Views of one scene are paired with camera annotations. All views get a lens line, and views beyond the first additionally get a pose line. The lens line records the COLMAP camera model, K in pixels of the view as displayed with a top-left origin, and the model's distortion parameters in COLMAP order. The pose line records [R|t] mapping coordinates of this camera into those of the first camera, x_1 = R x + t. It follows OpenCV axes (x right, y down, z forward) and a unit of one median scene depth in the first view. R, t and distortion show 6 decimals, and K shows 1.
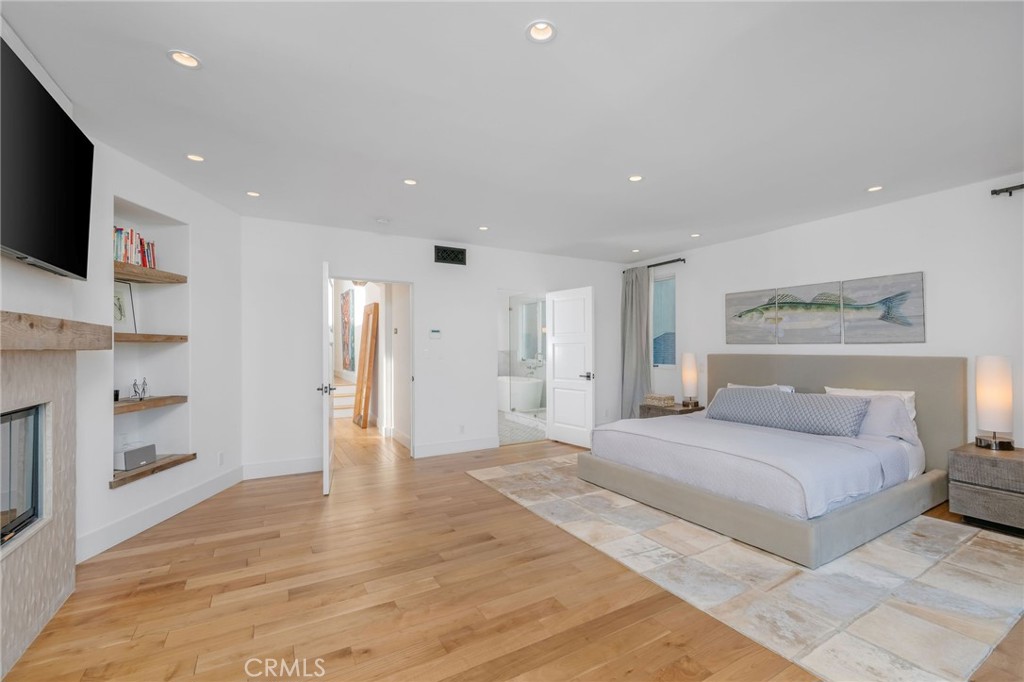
lens RADIAL K [[427.0, 0, 511.8], [0, 427.0, 344.3], [0, 0, 1]] dist [0.002154, -0.000083]
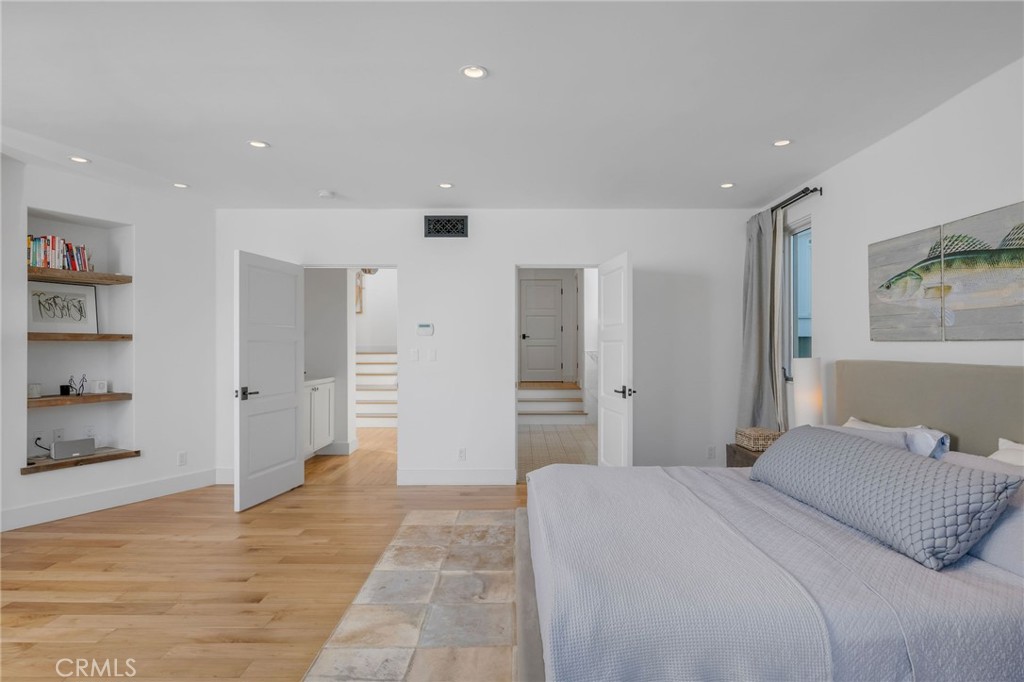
lens RADIAL K [[540.9, 0, 512.7], [0, 540.9, 344.6], [0, 0, 1]] dist [-0.001647, -0.001110]
pose [[0.872420, 0.000897, -0.488757, 0.534041], [0.001416, 0.999989, 0.004362, -0.000135], [0.488755, -0.004498, 0.872409, 0.259628]]
